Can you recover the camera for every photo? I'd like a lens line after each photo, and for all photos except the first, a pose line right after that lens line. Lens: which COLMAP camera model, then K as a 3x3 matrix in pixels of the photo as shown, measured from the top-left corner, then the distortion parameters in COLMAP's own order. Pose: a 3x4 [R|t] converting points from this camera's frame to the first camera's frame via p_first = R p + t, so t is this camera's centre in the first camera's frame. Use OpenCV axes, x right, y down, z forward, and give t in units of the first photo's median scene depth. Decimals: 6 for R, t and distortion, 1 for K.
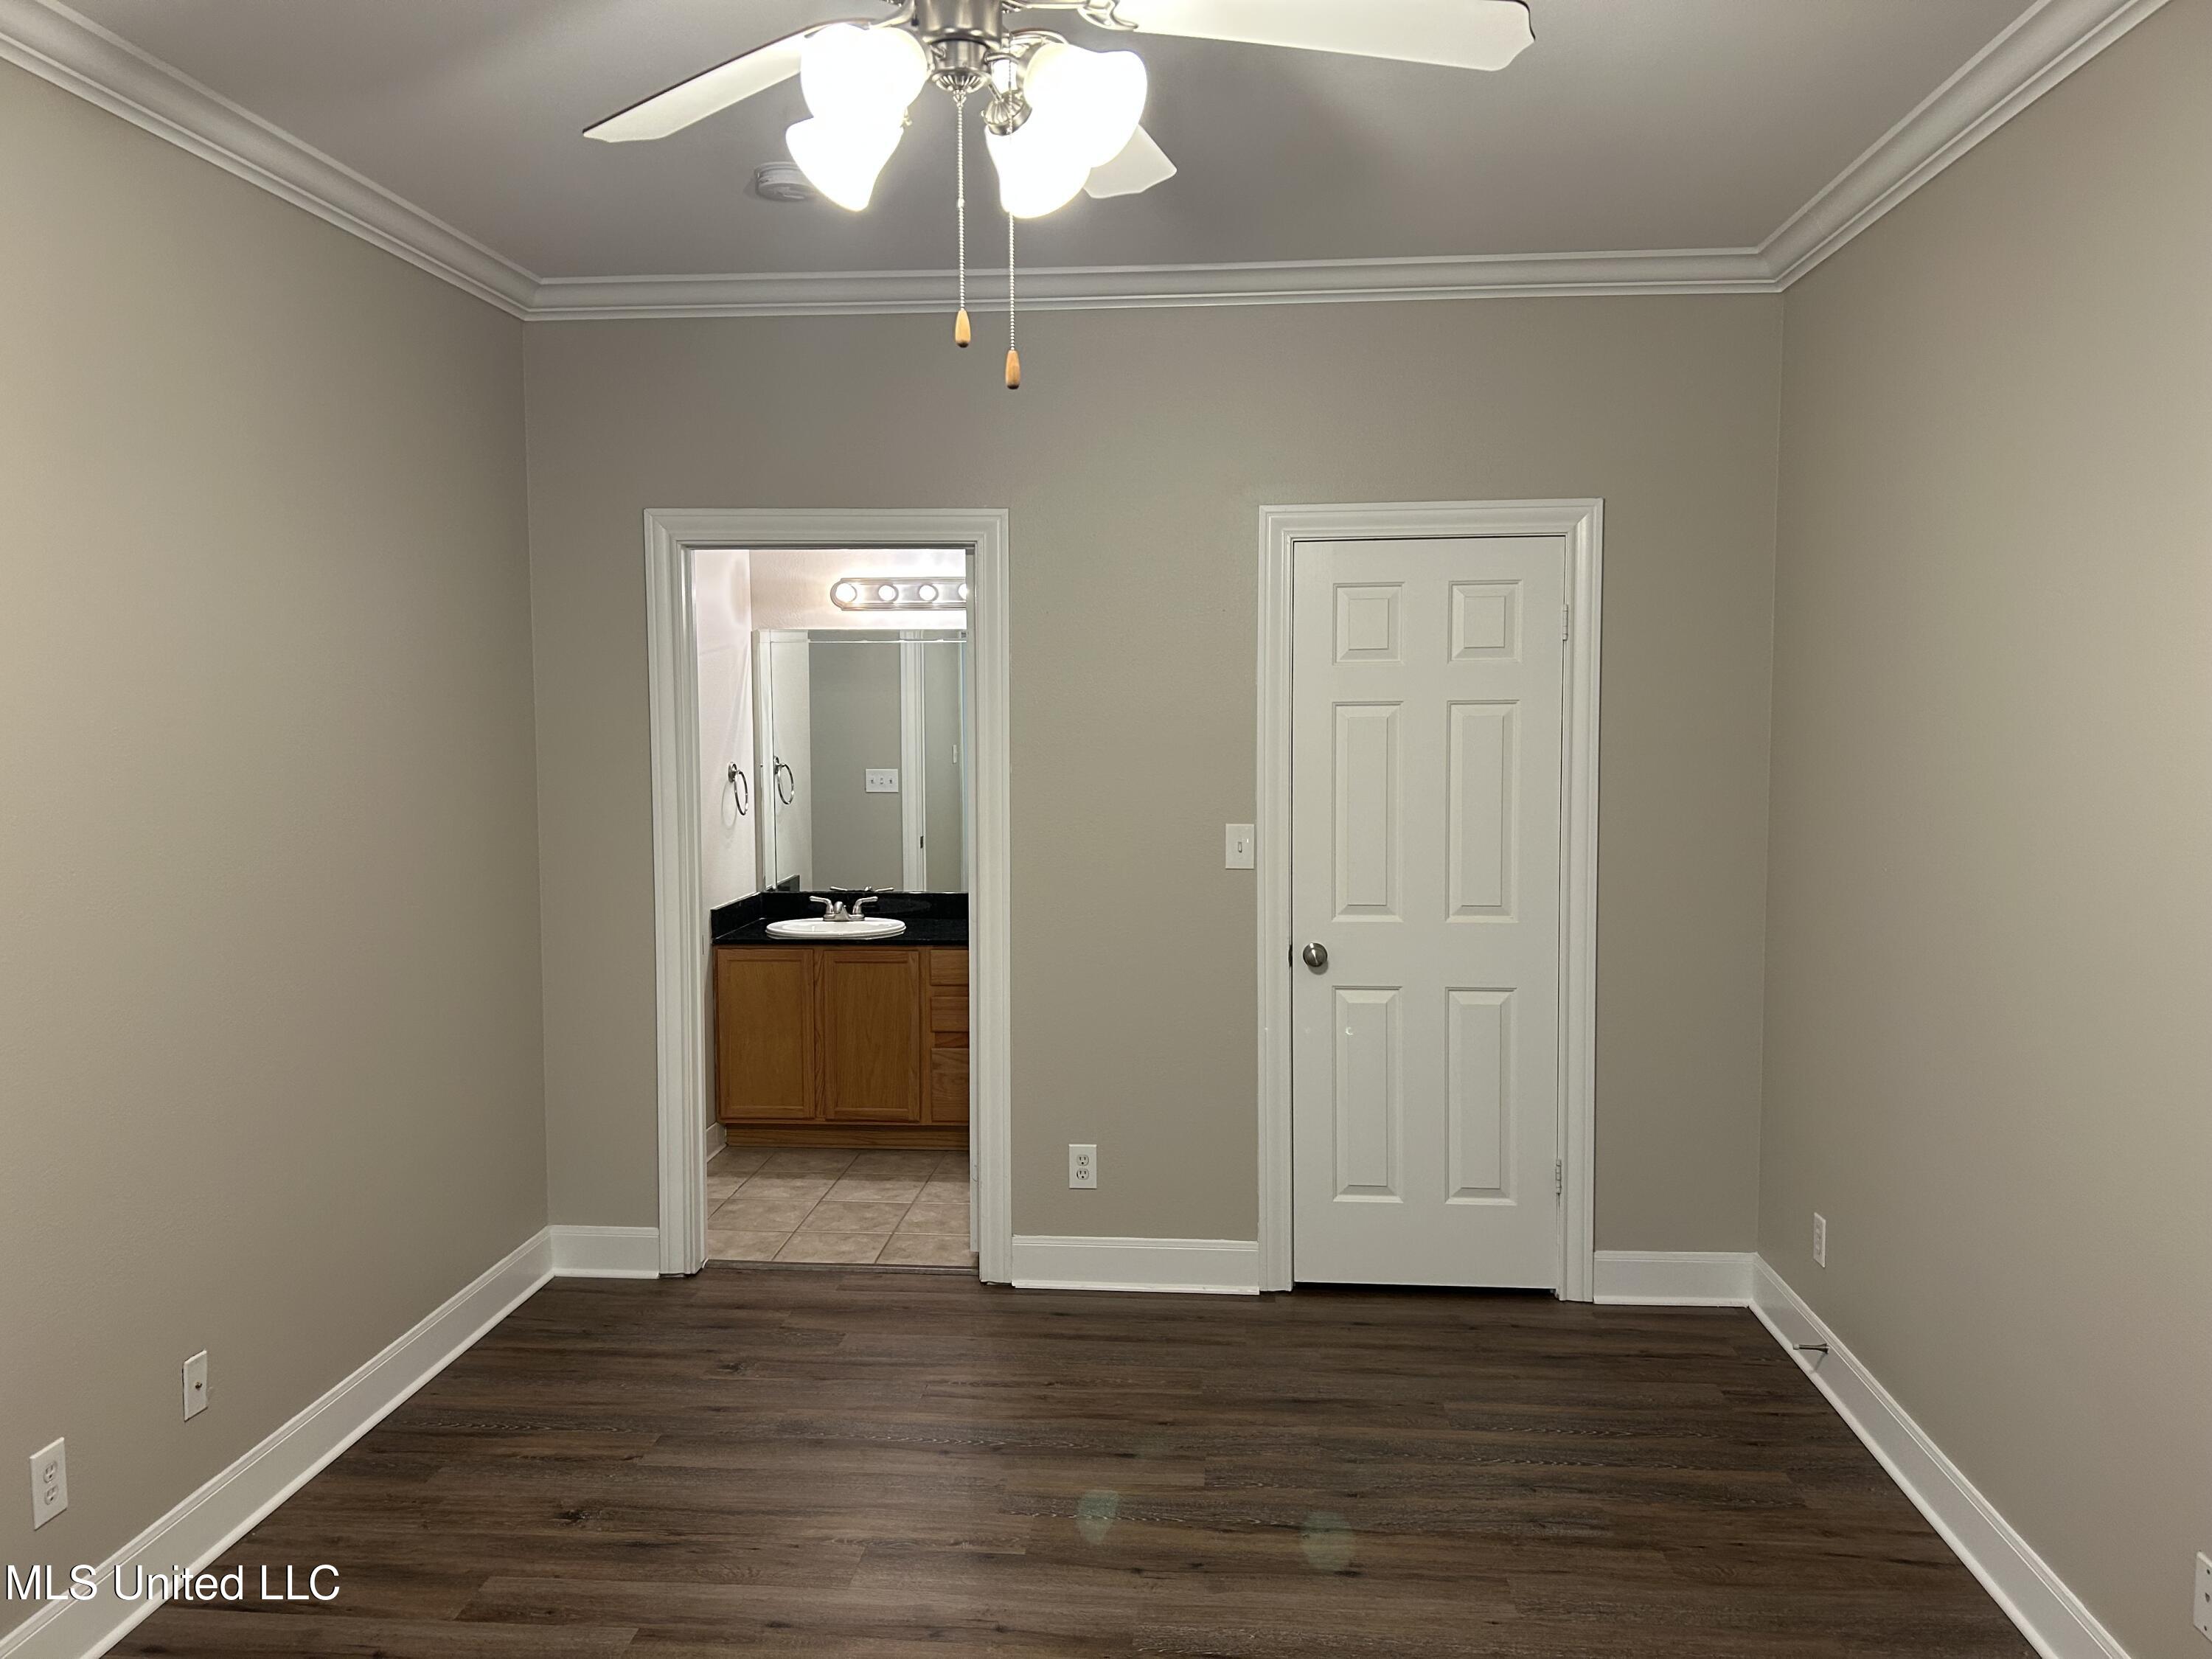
lens RADIAL K [[1649.3, 0, 1088.8], [0, 1649.3, 816.2], [0, 0, 1]] dist [0.075126, -0.079697]
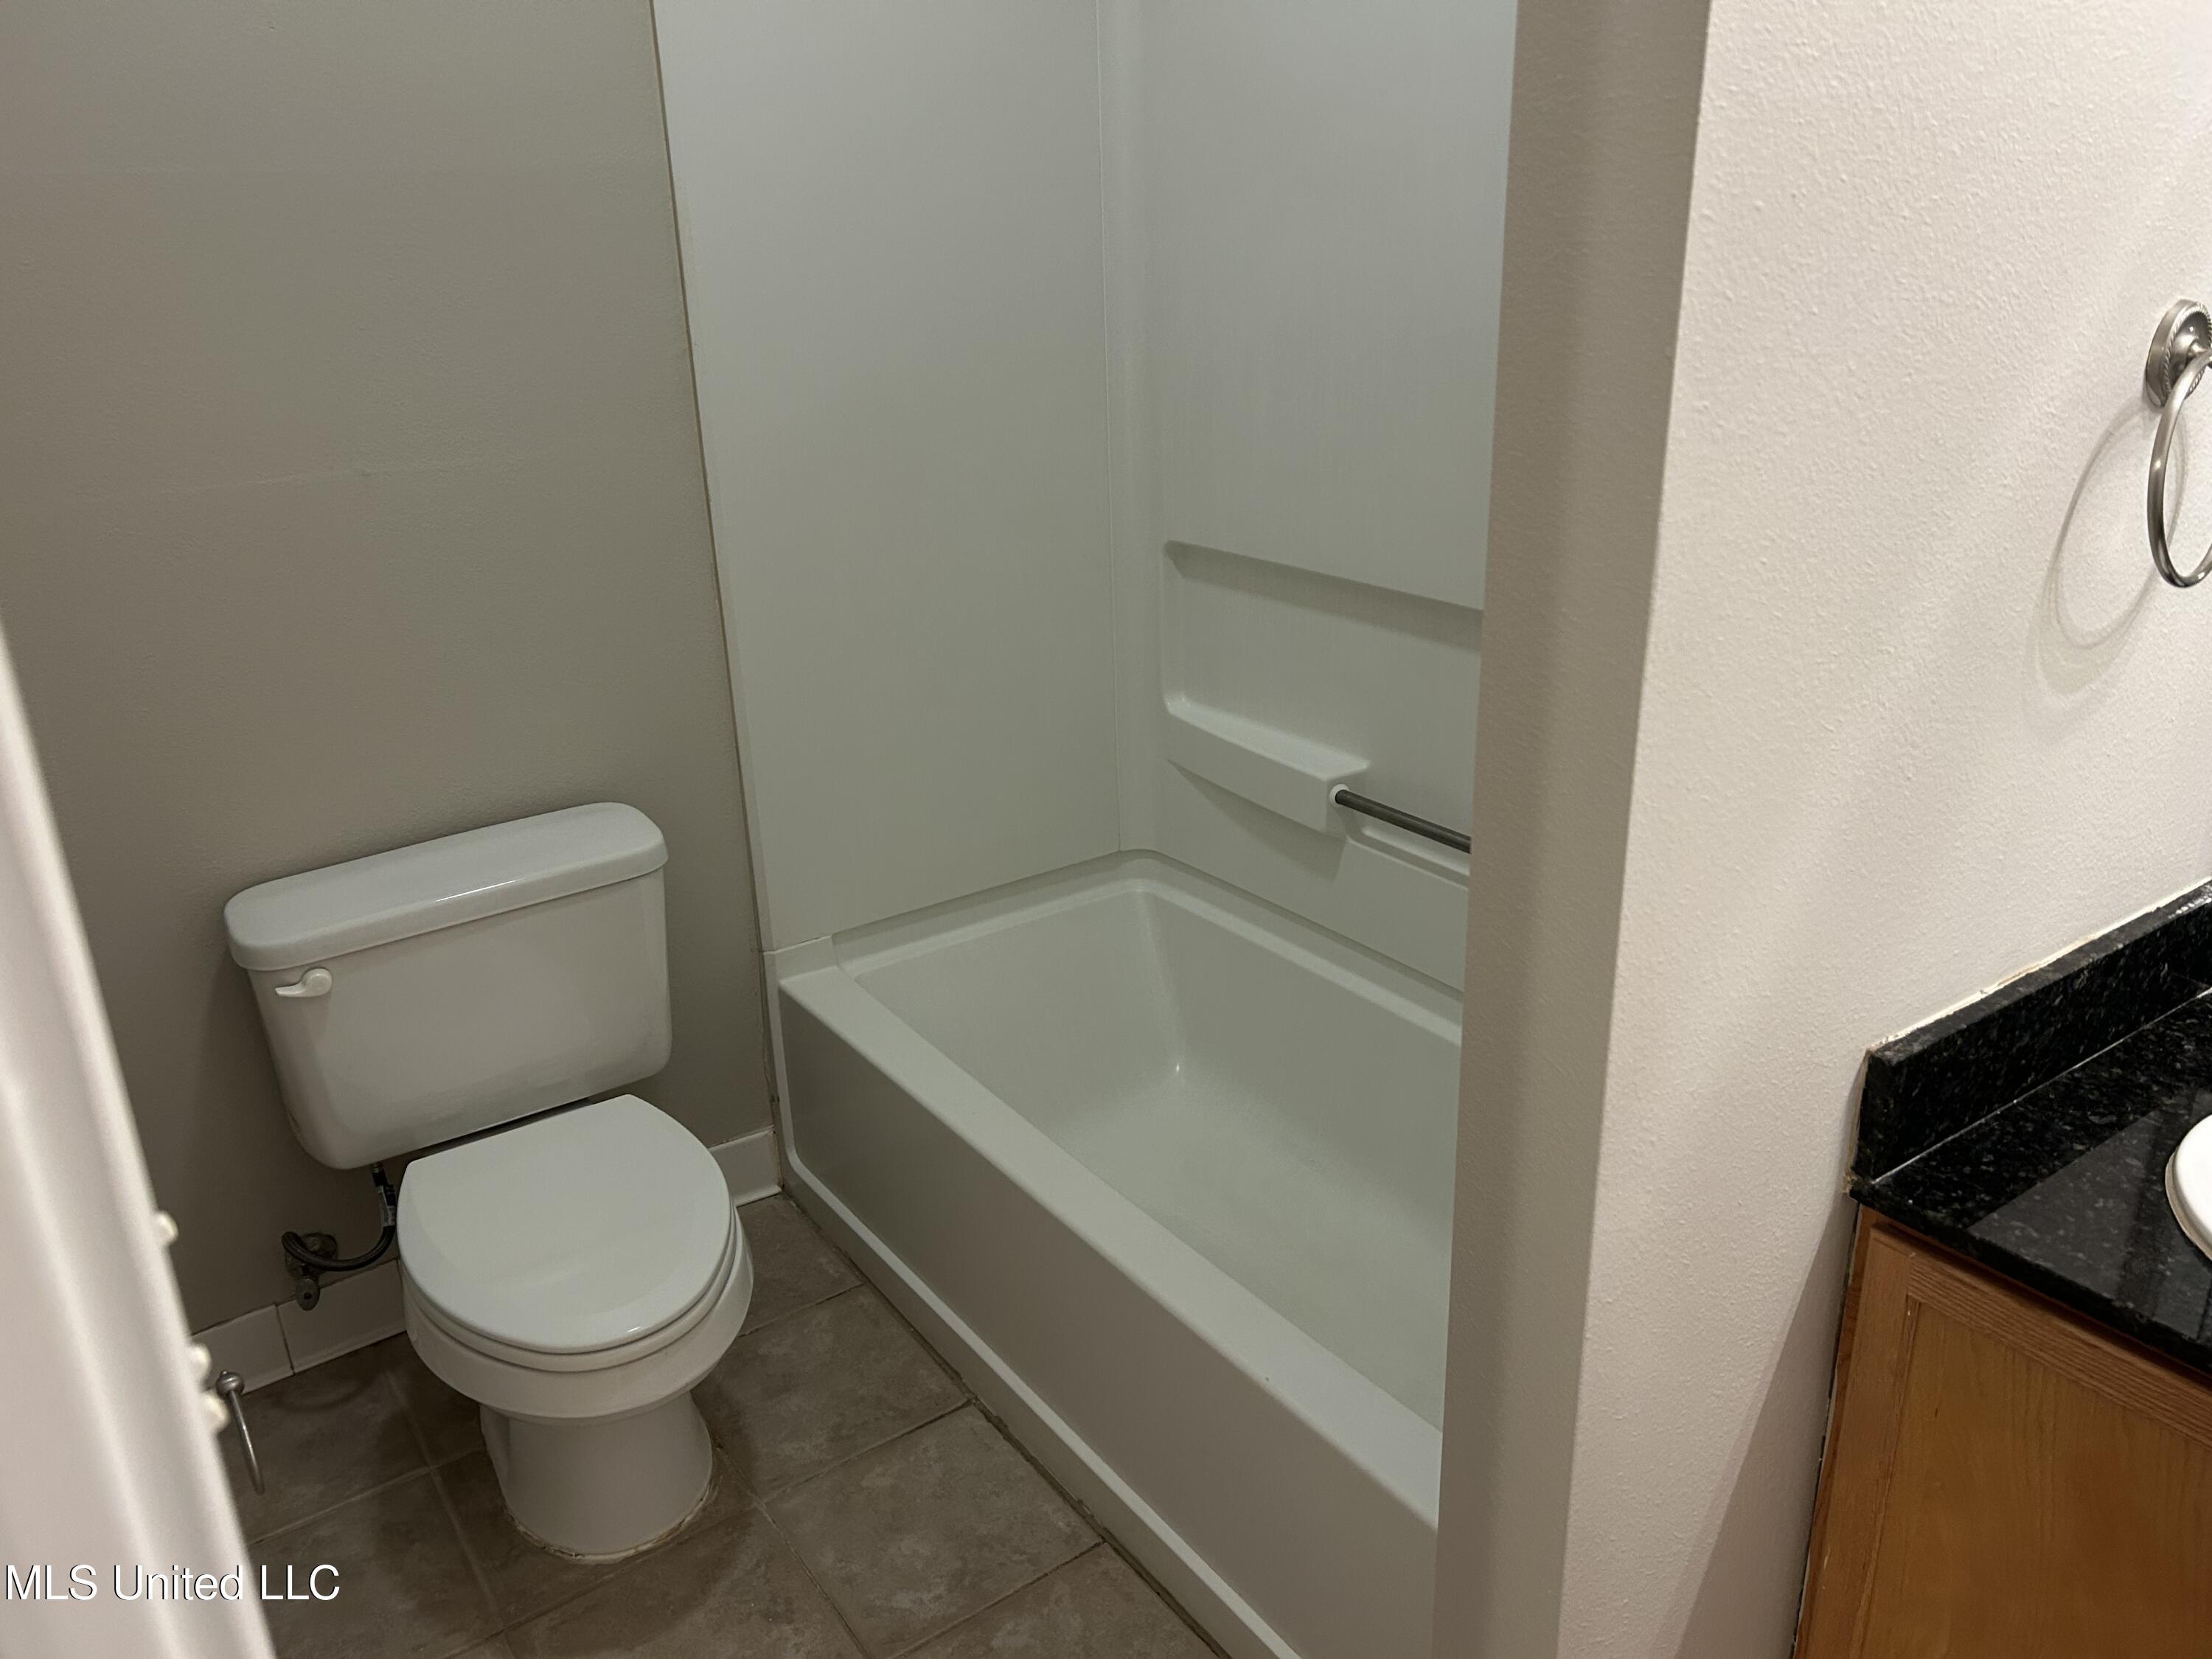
lens RADIAL K [[1678.1, 0, 1116.6], [0, 1678.1, 803.3], [0, 0, 1]] dist [0.074419, -0.090147]
pose [[0.655832, 0.247561, -0.713160, -0.144691], [-0.033875, 0.953399, 0.299803, -0.033556], [0.754146, -0.172462, 0.633656, 0.793783]]
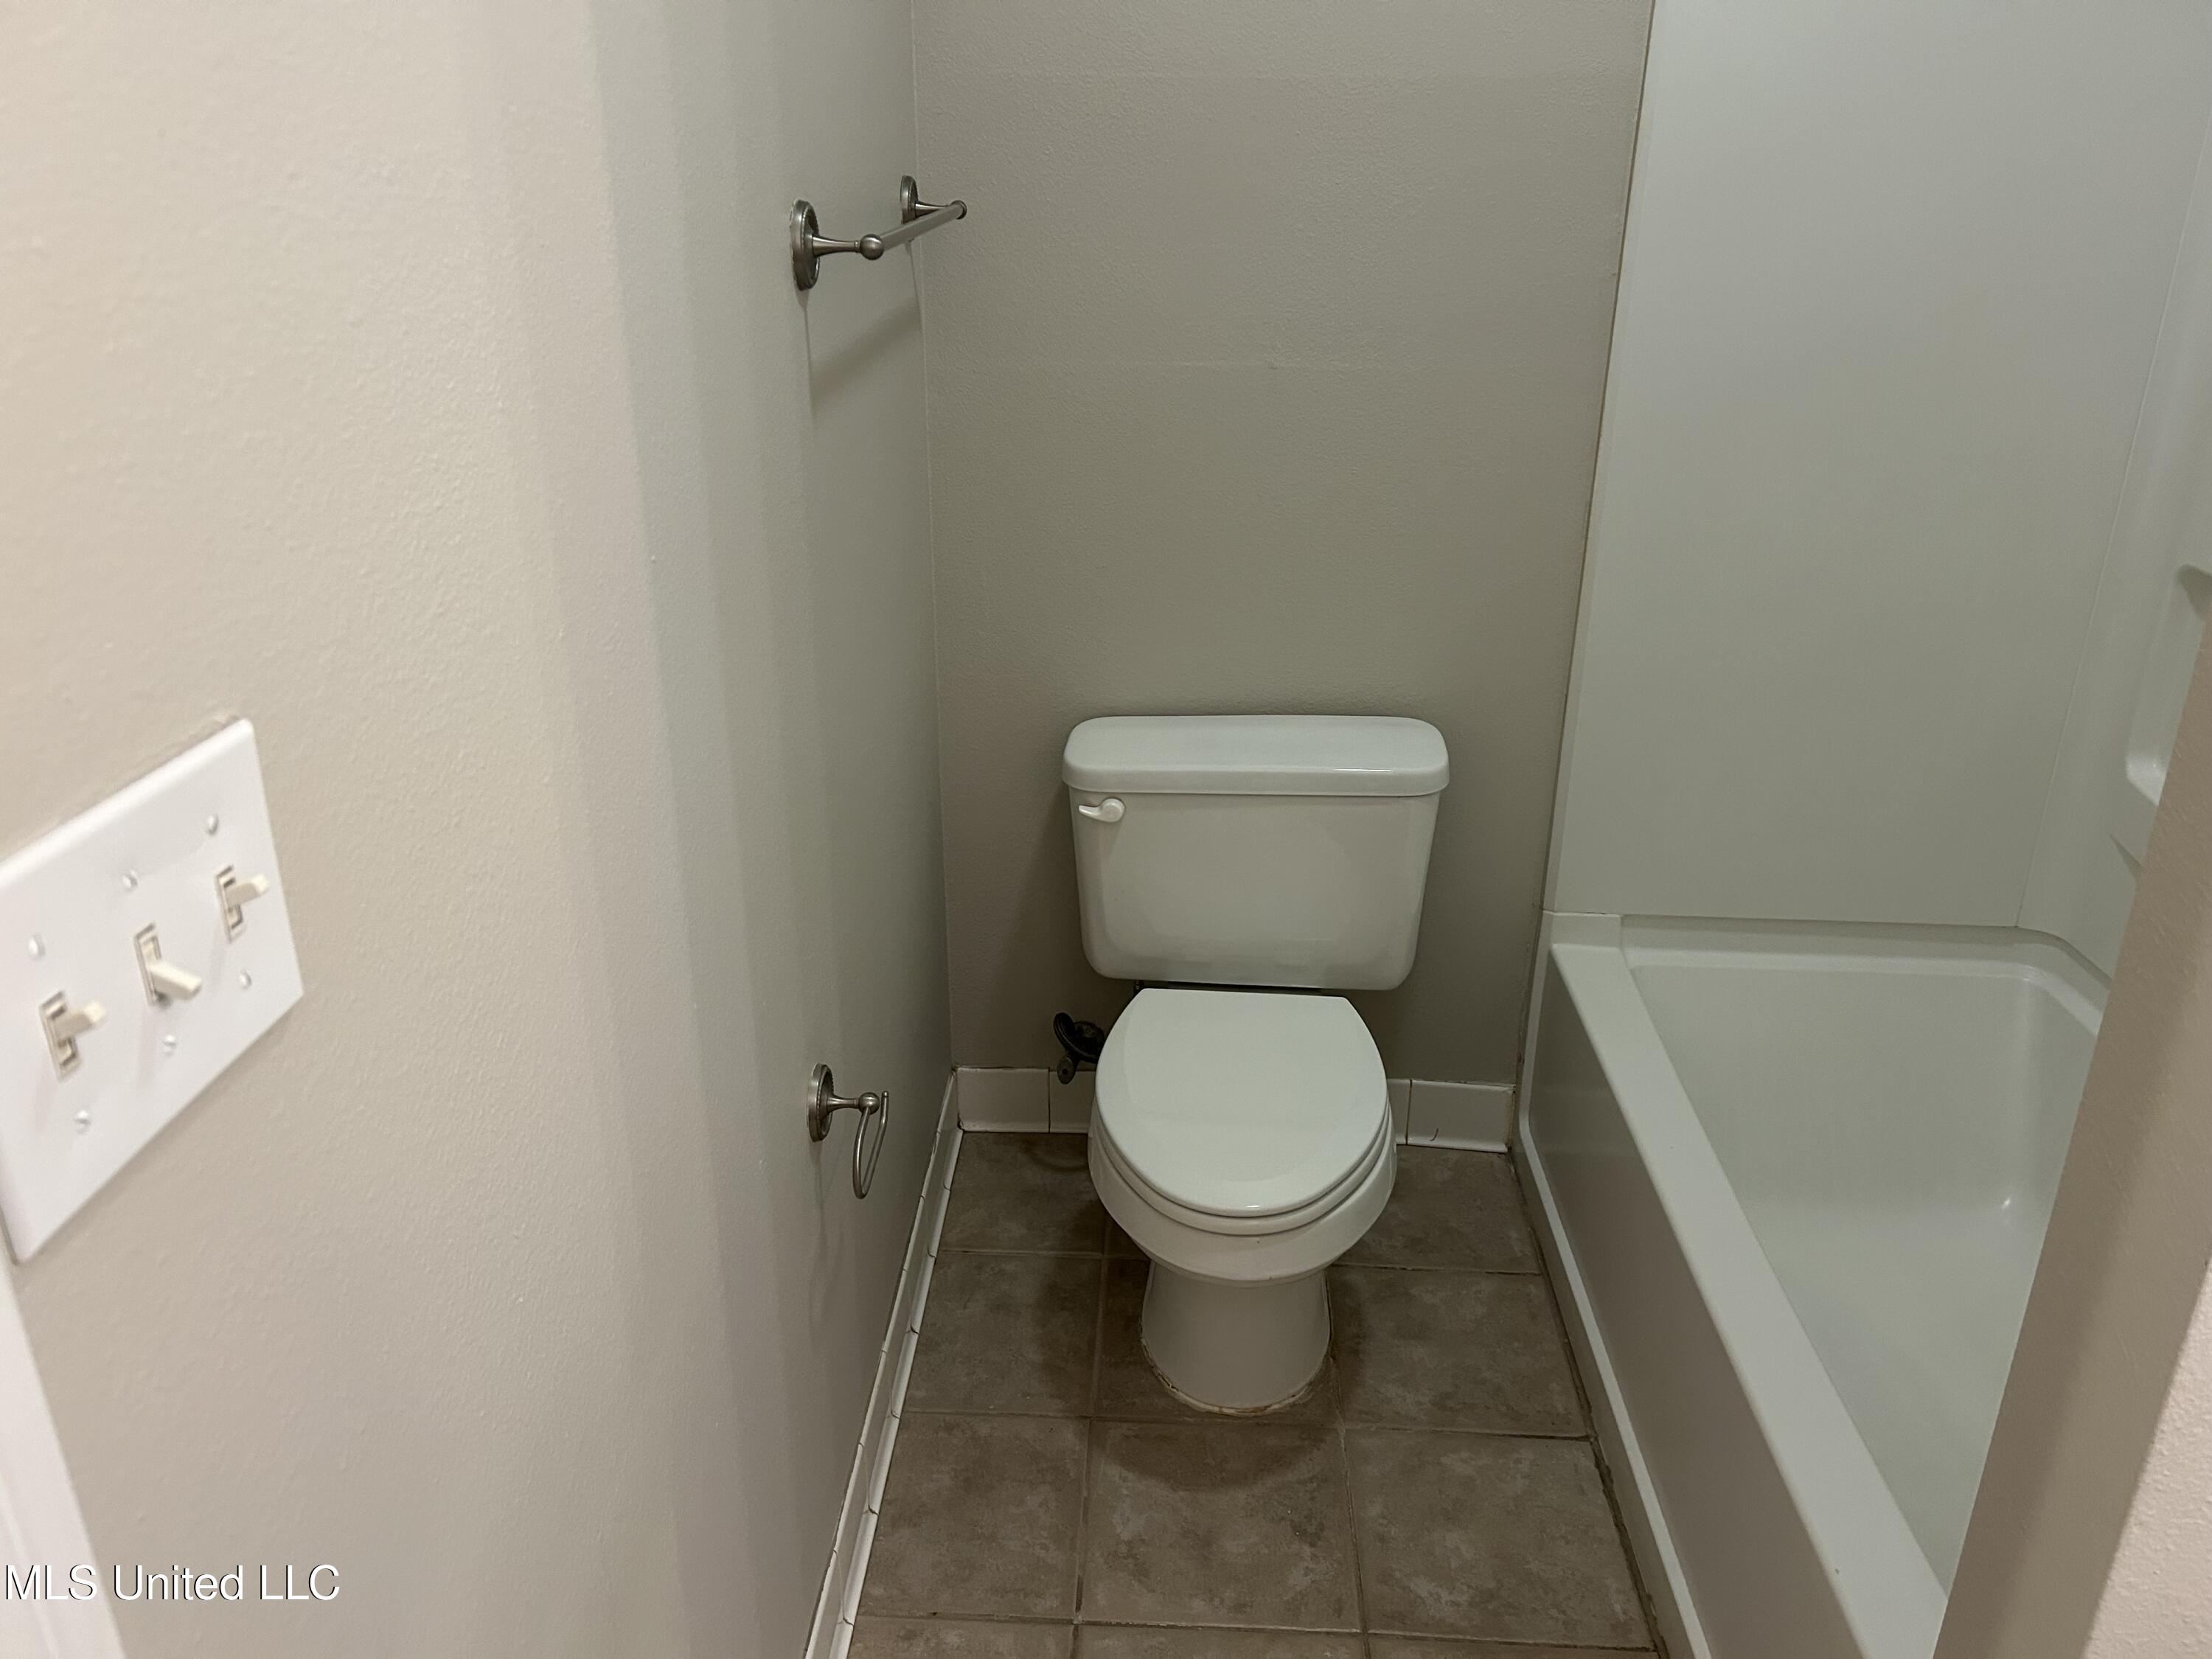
lens RADIAL K [[1670.4, 0, 1095.6], [0, 1670.4, 811.9], [0, 0, 1]] dist [0.107408, -0.183476]
pose [[0.044475, 0.384064, -0.922235, -0.134189], [-0.084899, 0.921262, 0.379564, -0.035013], [0.995396, 0.061416, 0.073580, 0.851417]]
